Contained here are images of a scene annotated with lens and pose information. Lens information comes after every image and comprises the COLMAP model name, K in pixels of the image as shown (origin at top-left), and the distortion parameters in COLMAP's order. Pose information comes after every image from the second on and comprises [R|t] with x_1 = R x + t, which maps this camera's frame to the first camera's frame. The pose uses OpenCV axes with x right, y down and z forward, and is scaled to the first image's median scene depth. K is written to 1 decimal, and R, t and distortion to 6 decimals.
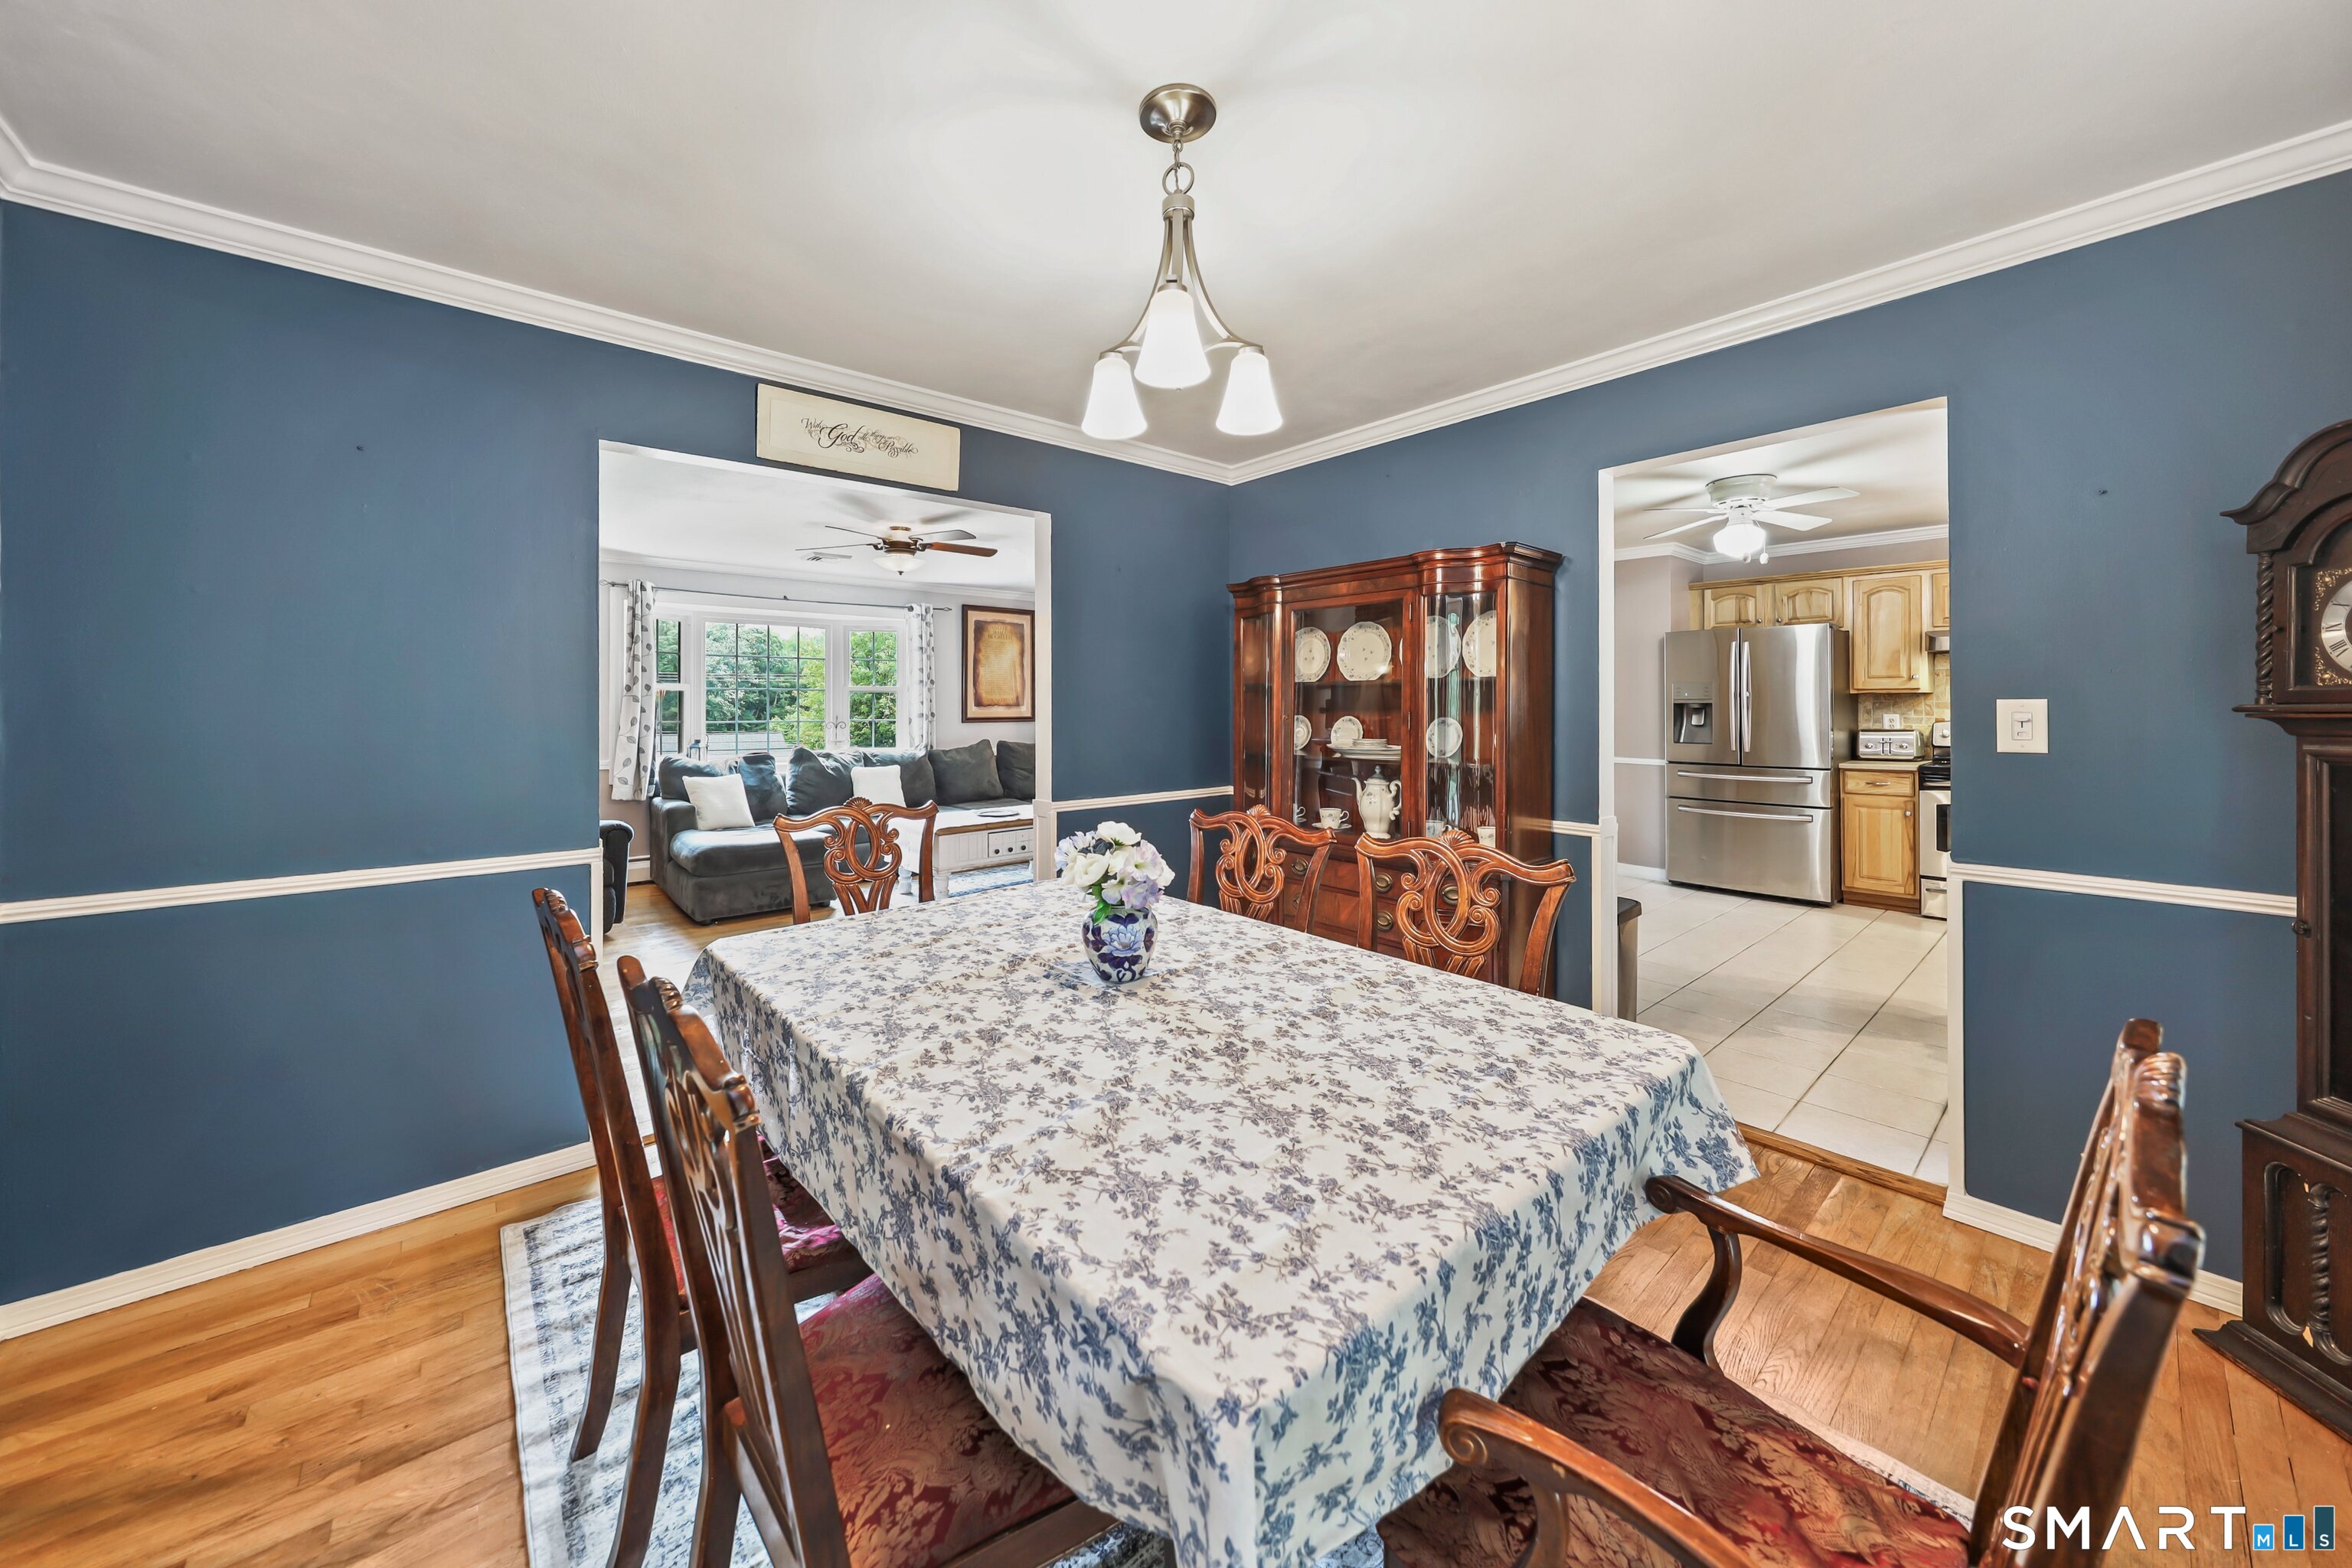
lens RADIAL K [[829.9, 0, 1149.2], [0, 829.9, 707.6], [0, 0, 1]] dist [-0.000245, -0.000013]
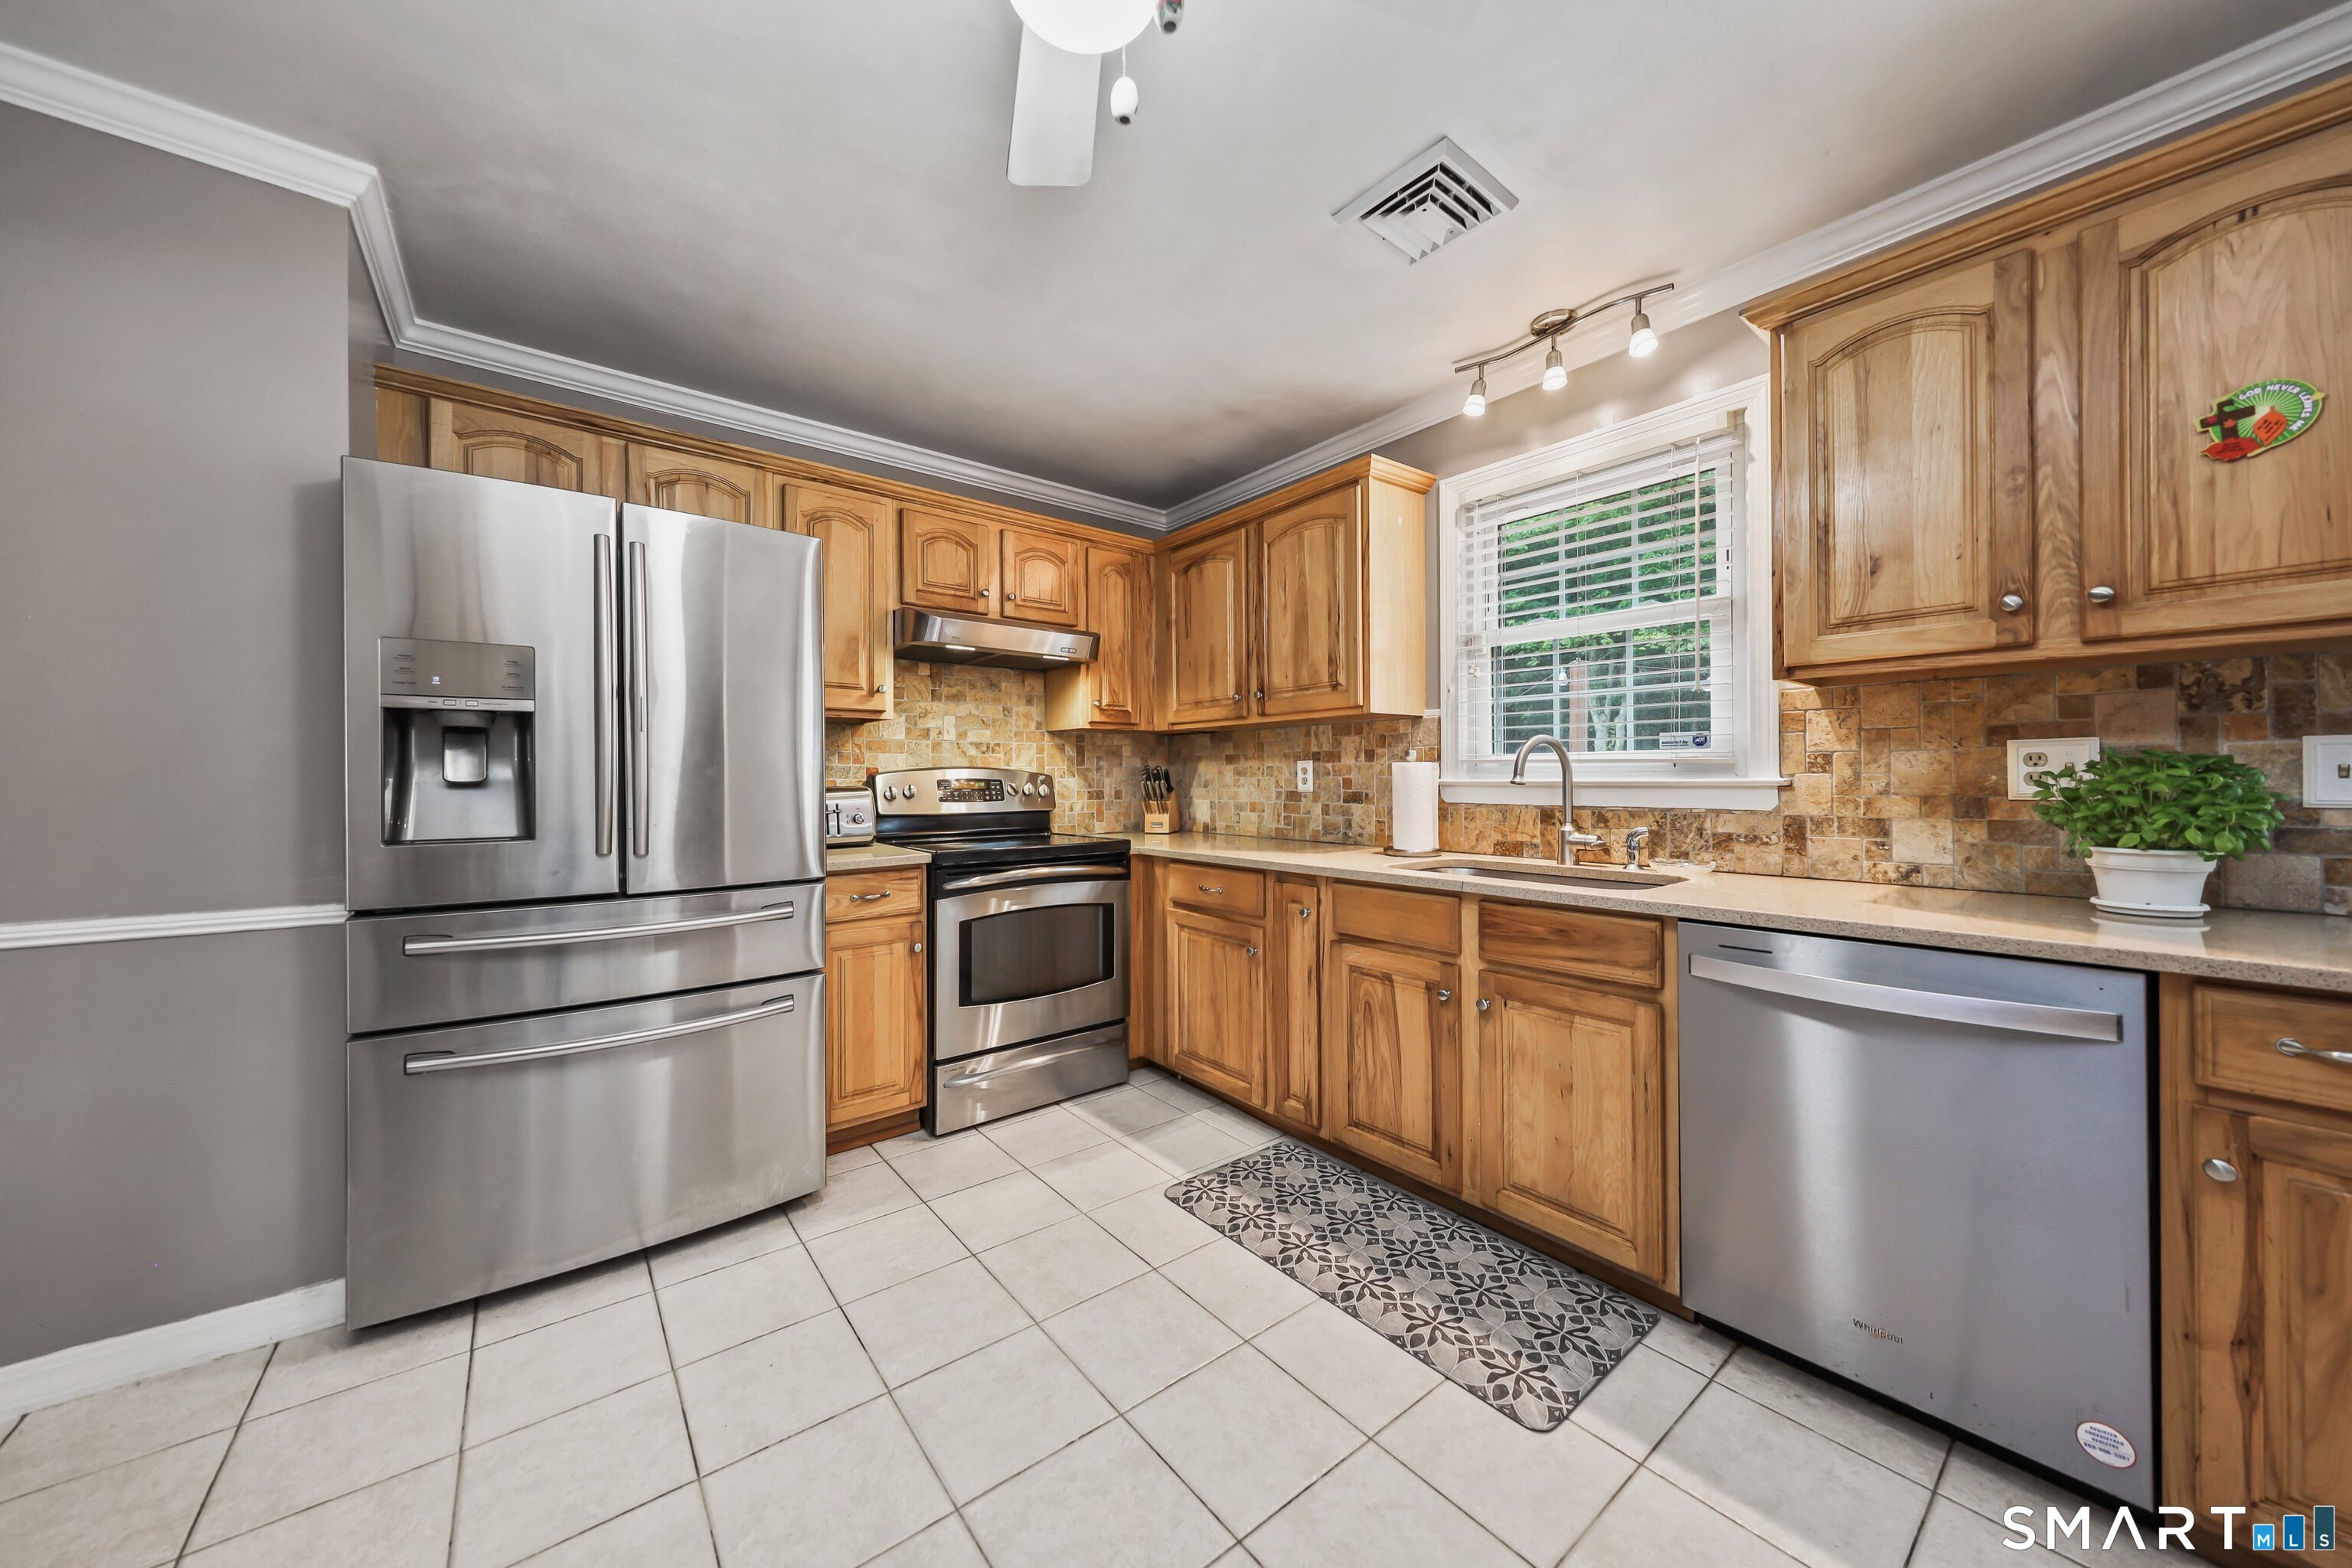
lens RADIAL K [[805.6, 0, 1170.4], [0, 805.6, 778.5], [0, 0, 1]] dist [0.000503, 0.000004]
pose [[0.028153, 0.002366, 0.999601, 0.392358], [0.005152, 0.999984, -0.002512, 0.023153], [-0.999590, 0.005221, 0.028141, 0.777288]]
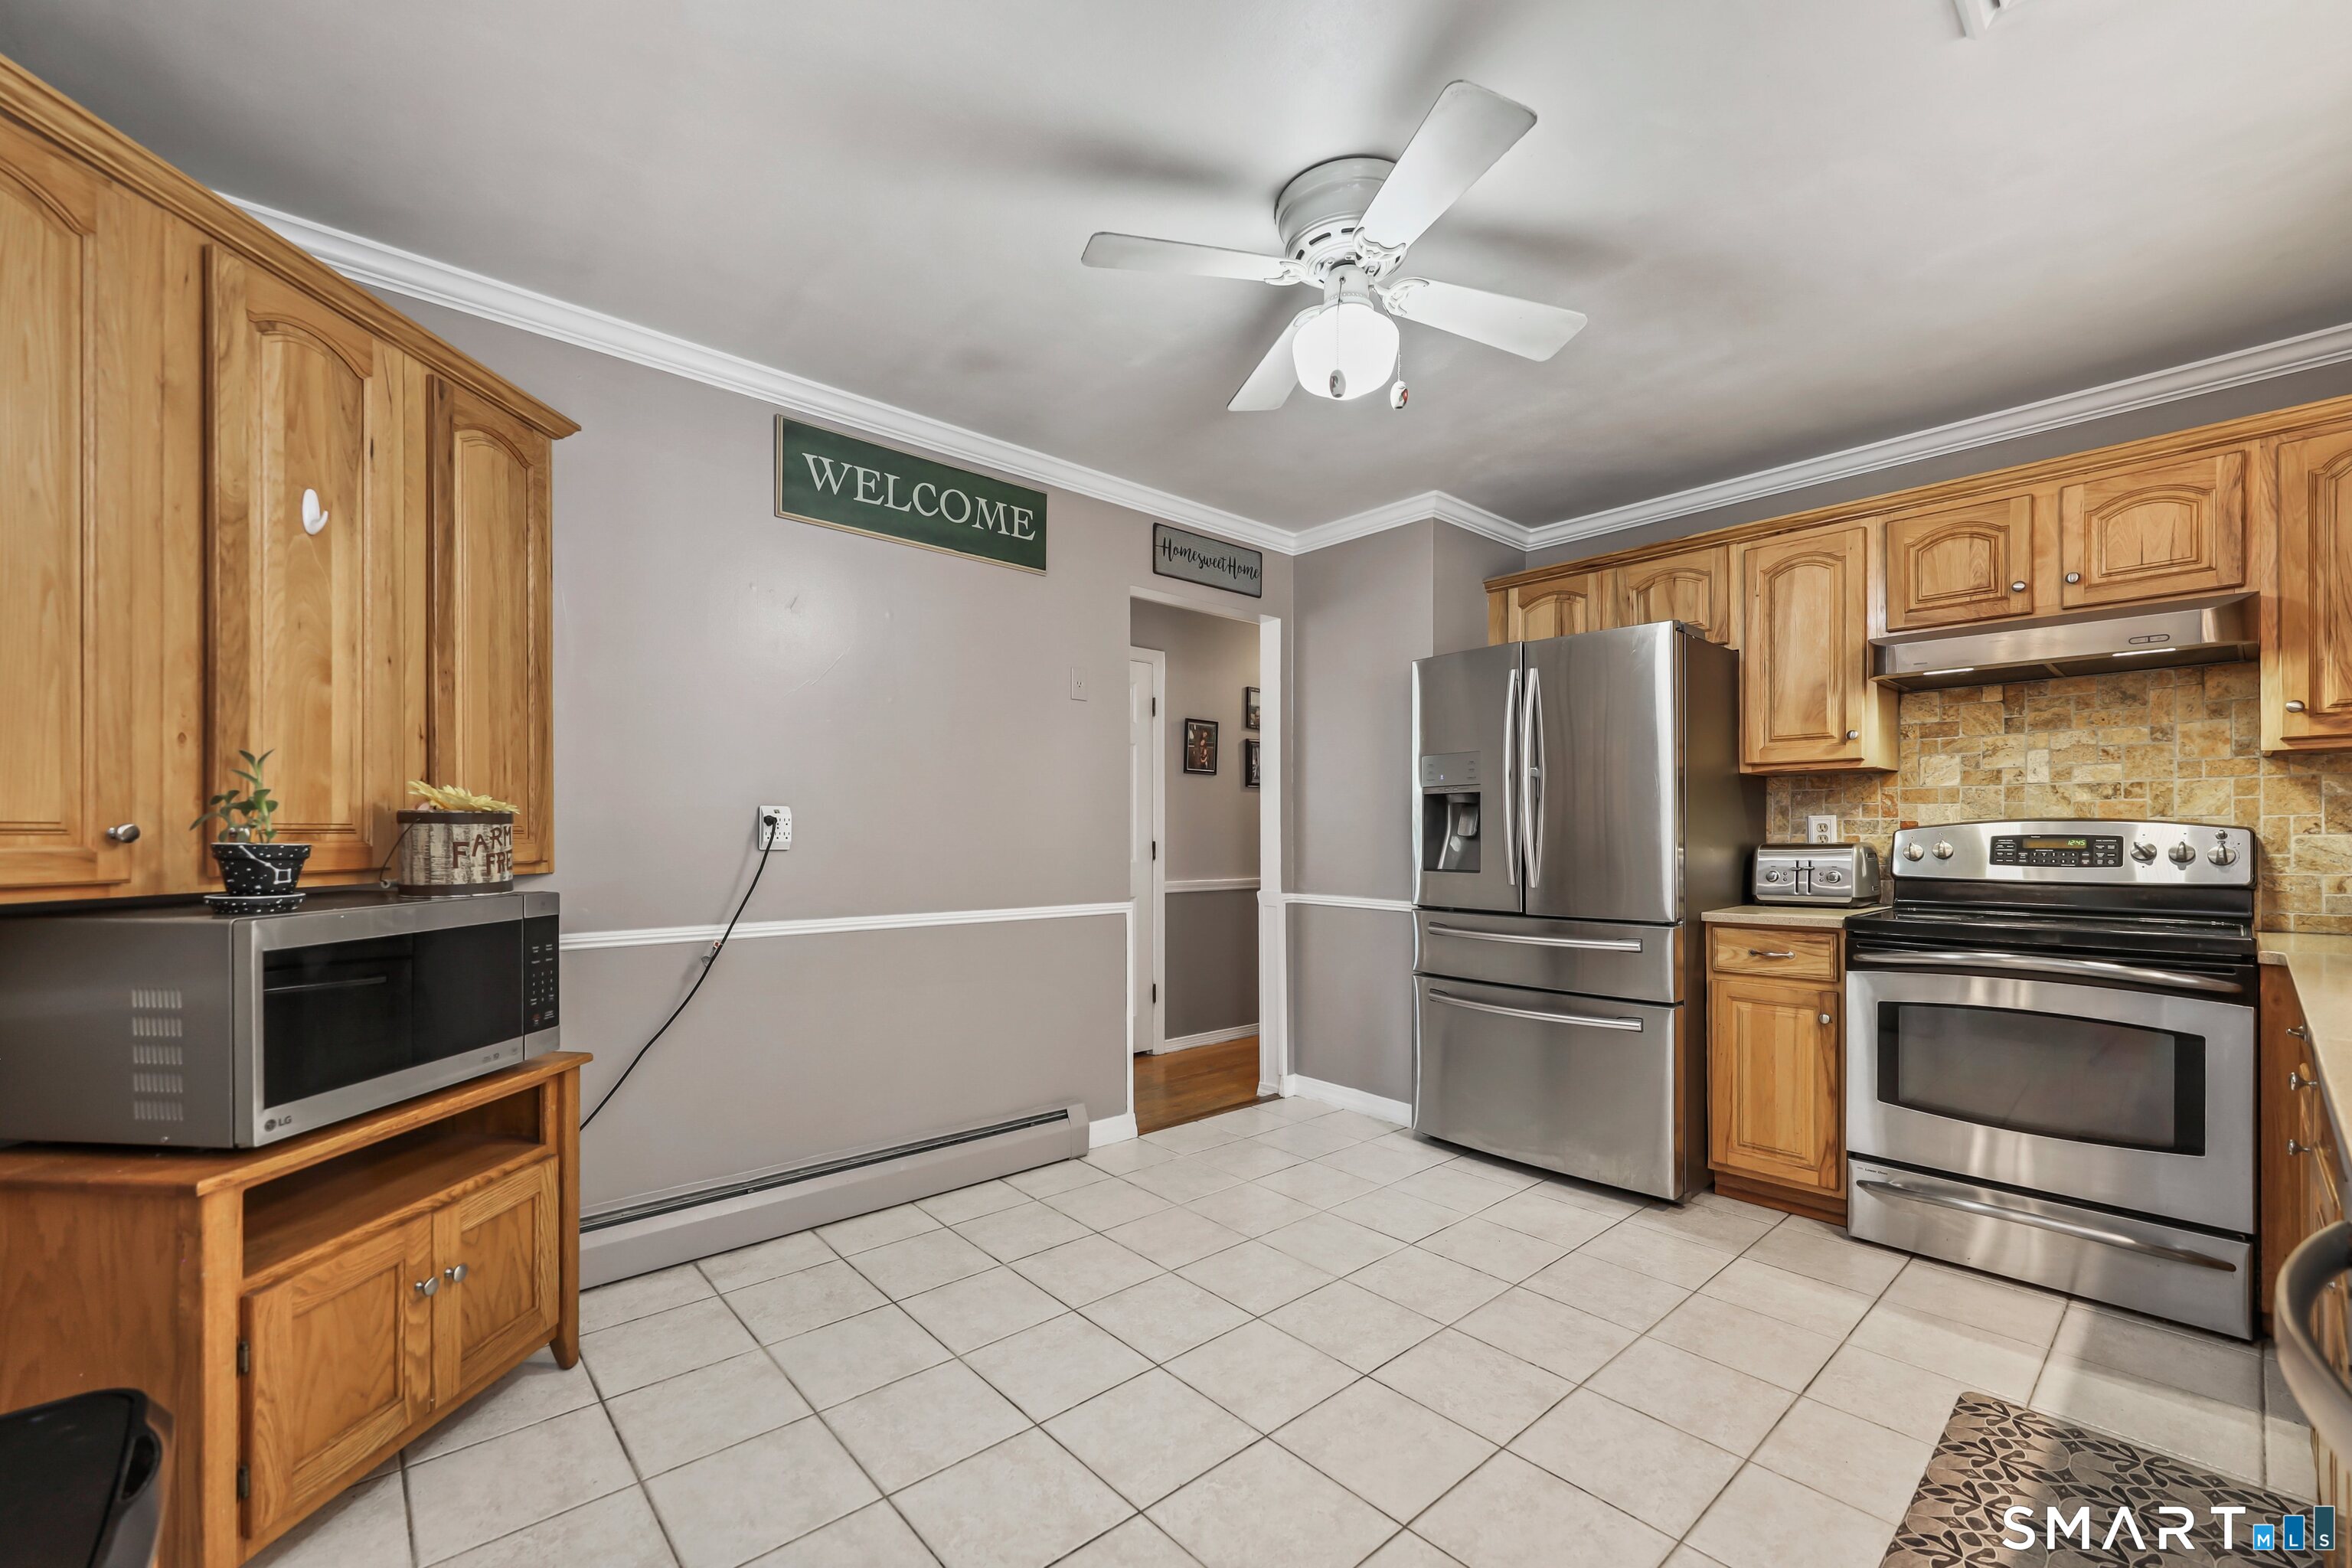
lens RADIAL K [[964.6, 0, 1161.7], [0, 964.6, 838.5], [0, 0, 1]] dist [-0.000508, 0.000037]
pose [[0.999722, 0.001980, 0.023488, 0.491254], [-0.002012, 0.999997, 0.001341, 0.023368], [-0.023485, -0.001388, 0.999723, 0.431205]]
